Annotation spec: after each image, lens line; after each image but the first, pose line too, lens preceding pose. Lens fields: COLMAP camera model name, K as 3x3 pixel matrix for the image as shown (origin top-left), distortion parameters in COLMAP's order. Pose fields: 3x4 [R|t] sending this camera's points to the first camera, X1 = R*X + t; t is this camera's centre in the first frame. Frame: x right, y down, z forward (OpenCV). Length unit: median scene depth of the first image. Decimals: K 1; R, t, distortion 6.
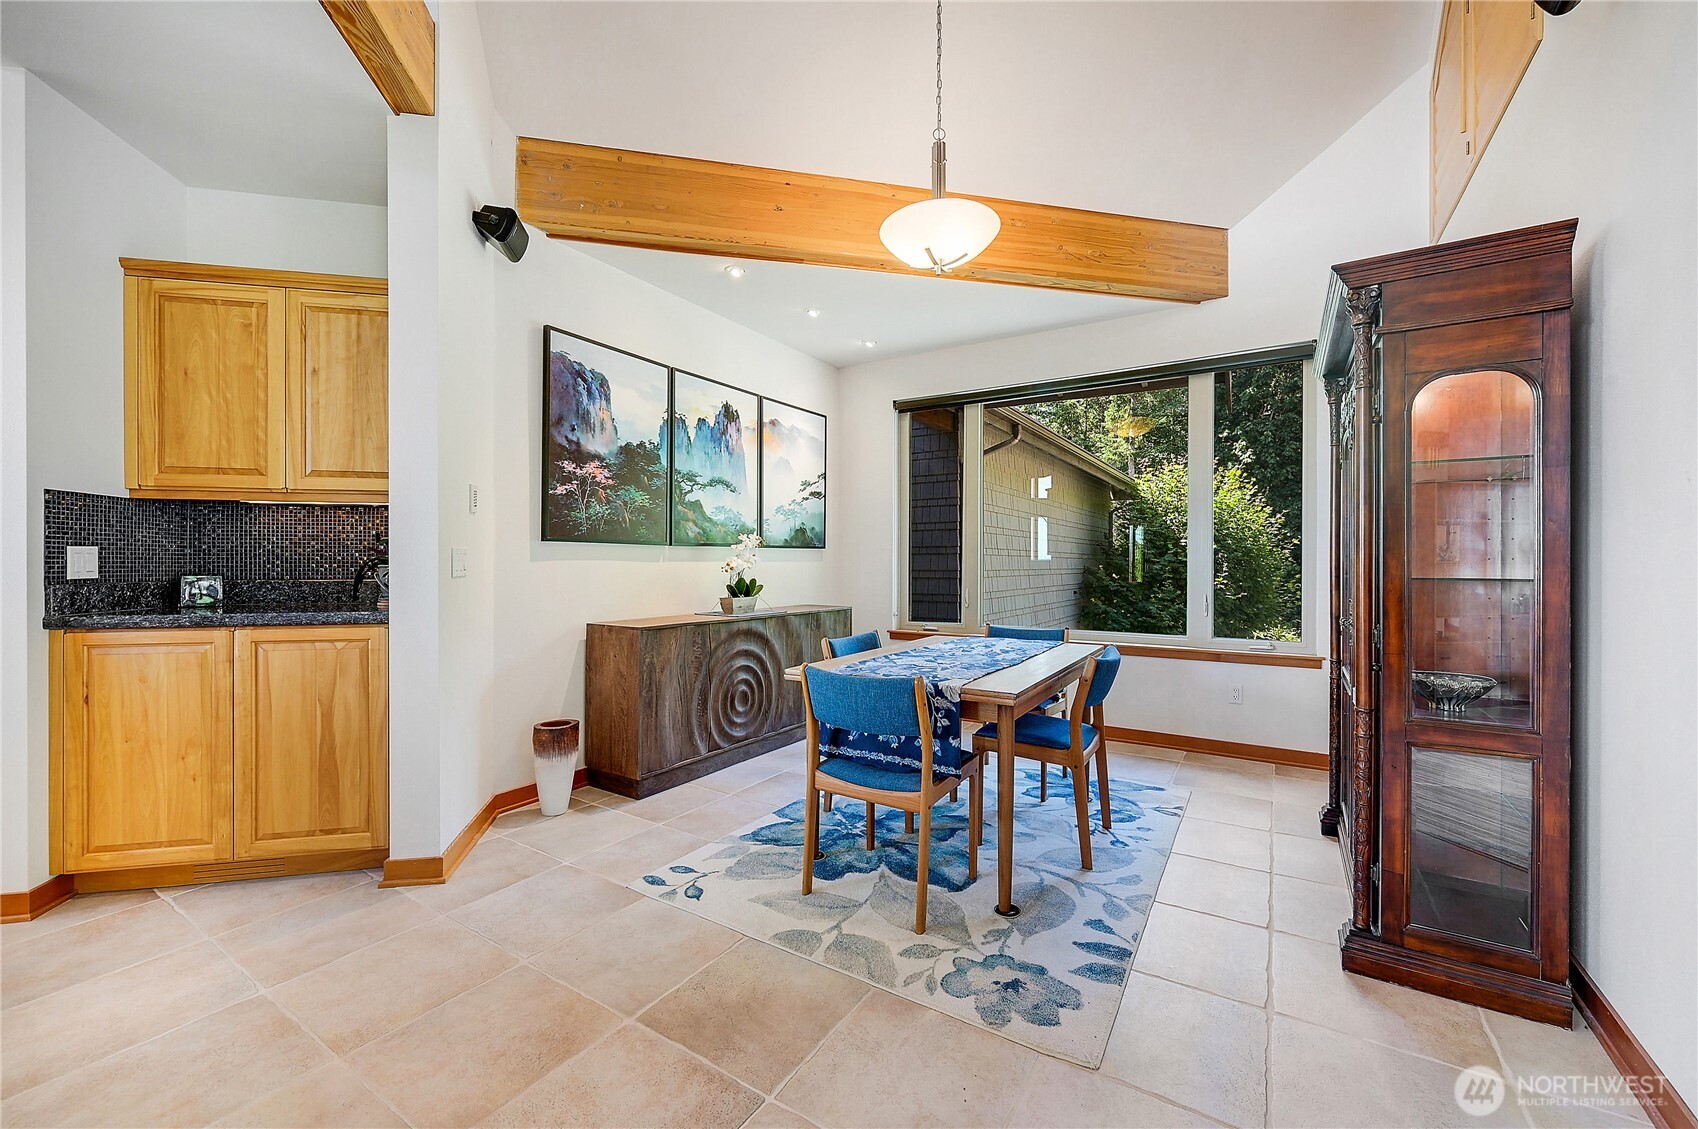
lens RADIAL K [[683.5, 0, 864.7], [0, 683.5, 564.5], [0, 0, 1]] dist [-0.001019, -0.000018]
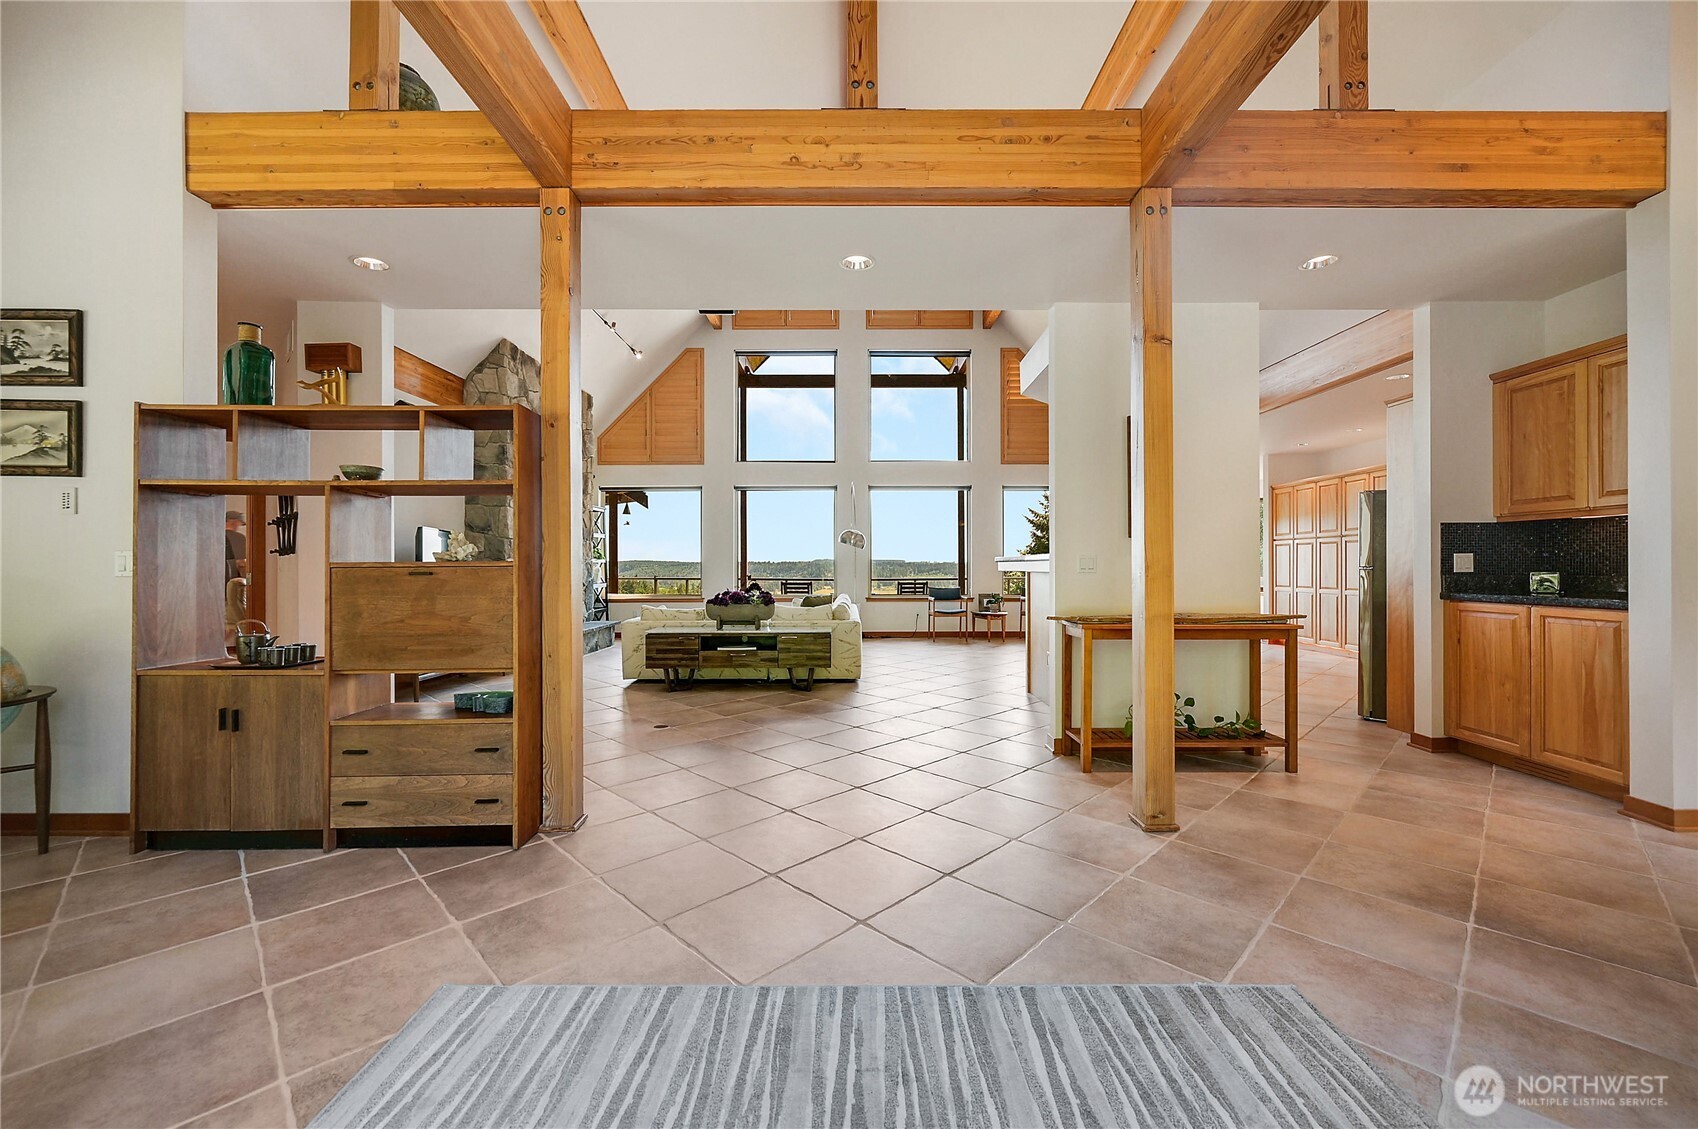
lens RADIAL K [[683.5, 0, 864.7], [0, 683.5, 564.5], [0, 0, 1]] dist [-0.001019, -0.000018]
pose [[-0.194182, -0.004679, -0.980954, 0.824675], [-0.003865, 0.999985, -0.004005, 0.013586], [0.980958, 0.003013, -0.194197, -0.149538]]
